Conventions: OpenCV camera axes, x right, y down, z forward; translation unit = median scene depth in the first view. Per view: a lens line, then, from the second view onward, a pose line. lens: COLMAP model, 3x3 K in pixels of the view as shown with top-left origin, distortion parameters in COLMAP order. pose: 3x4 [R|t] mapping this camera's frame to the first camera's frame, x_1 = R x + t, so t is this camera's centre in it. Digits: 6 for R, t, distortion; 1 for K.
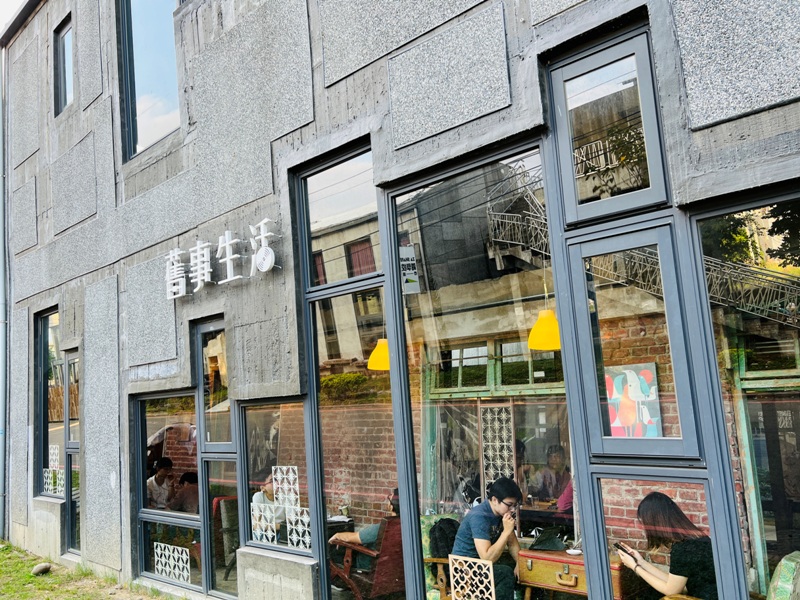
lens RADIAL K [[595.7, 0, 403.2], [0, 595.7, 305.5], [0, 0, 1]] dist [0.039466, -0.041754]
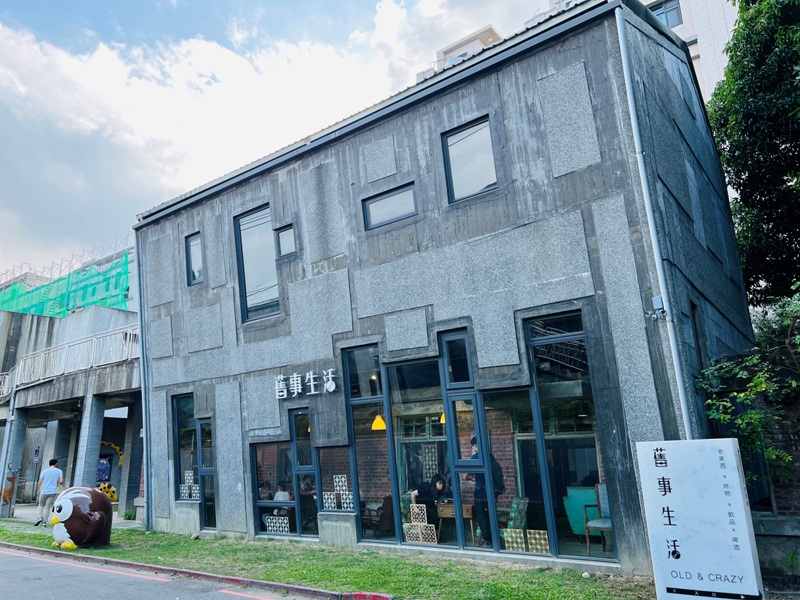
lens RADIAL K [[595.7, 0, 398.4], [0, 595.7, 294.3], [0, 0, 1]] dist [0.039466, -0.041754]
pose [[0.997439, -0.009072, 0.070949, -0.116575], [0.012723, 0.998609, -0.051173, -0.285068], [-0.070386, 0.051944, 0.996166, -1.251269]]
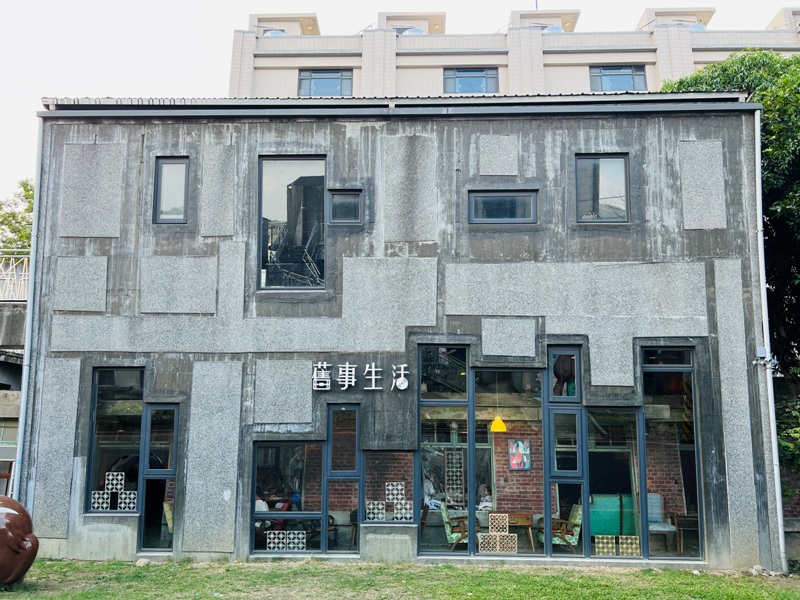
lens RADIAL K [[595.7, 0, 393.9], [0, 595.7, 300.2], [0, 0, 1]] dist [0.039466, -0.041754]
pose [[0.770402, 0.160156, 0.617115, -1.443467], [-0.143973, 0.986634, -0.076321, -0.183054], [-0.621090, -0.030050, 0.783163, -0.565354]]
